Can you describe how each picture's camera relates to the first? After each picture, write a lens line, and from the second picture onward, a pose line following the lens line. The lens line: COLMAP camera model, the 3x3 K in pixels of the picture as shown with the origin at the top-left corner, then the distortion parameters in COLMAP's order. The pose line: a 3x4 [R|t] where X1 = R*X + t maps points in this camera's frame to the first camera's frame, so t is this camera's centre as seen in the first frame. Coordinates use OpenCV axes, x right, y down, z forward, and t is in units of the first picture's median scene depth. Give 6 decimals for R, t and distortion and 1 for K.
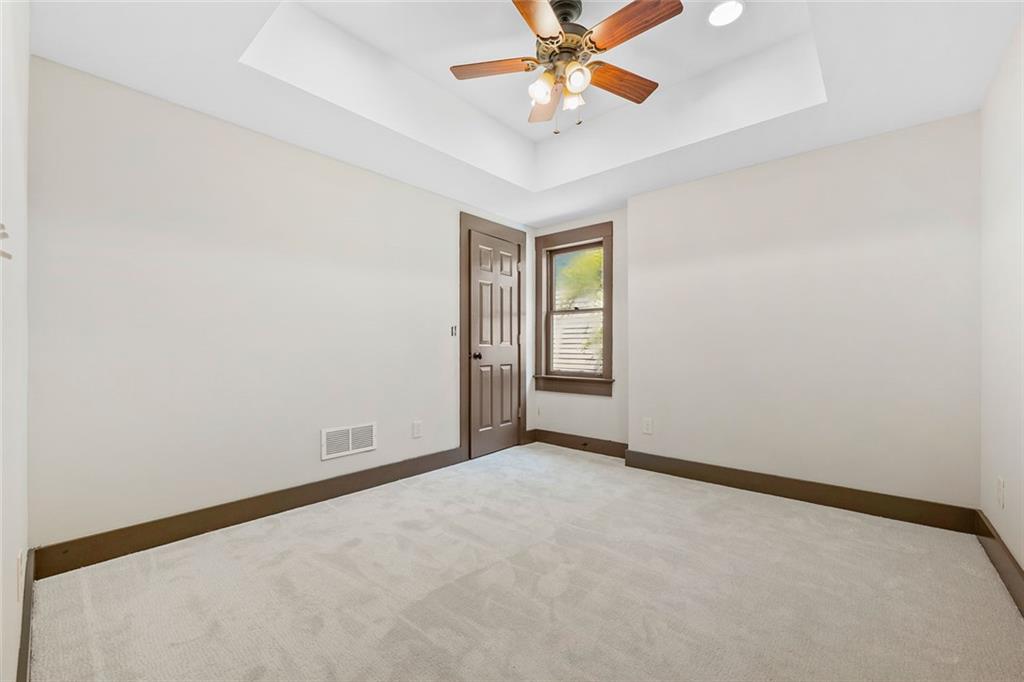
lens RADIAL K [[415.7, 0, 510.3], [0, 415.7, 346.2], [0, 0, 1]] dist [-0.008985, 0.000455]
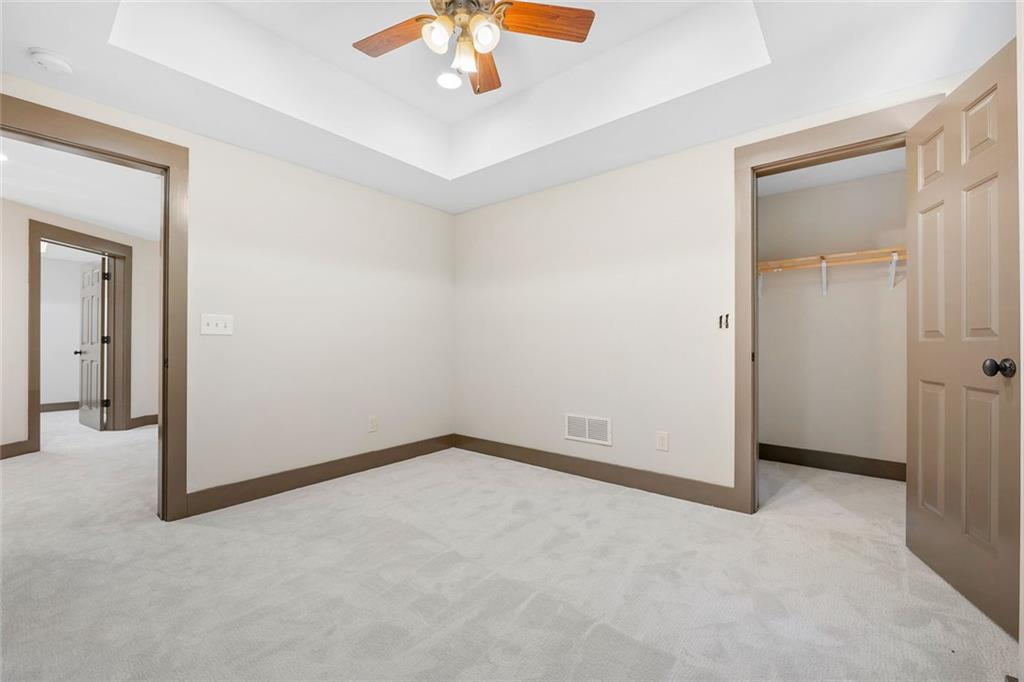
lens RADIAL K [[415.7, 0, 510.6], [0, 415.7, 344.1], [0, 0, 1]] dist [-0.008985, 0.000455]
pose [[0.031090, 0.000256, -0.999517, 0.756399], [0.005046, 0.999987, 0.000413, 0.000144], [0.999504, -0.005057, 0.031088, 0.819340]]
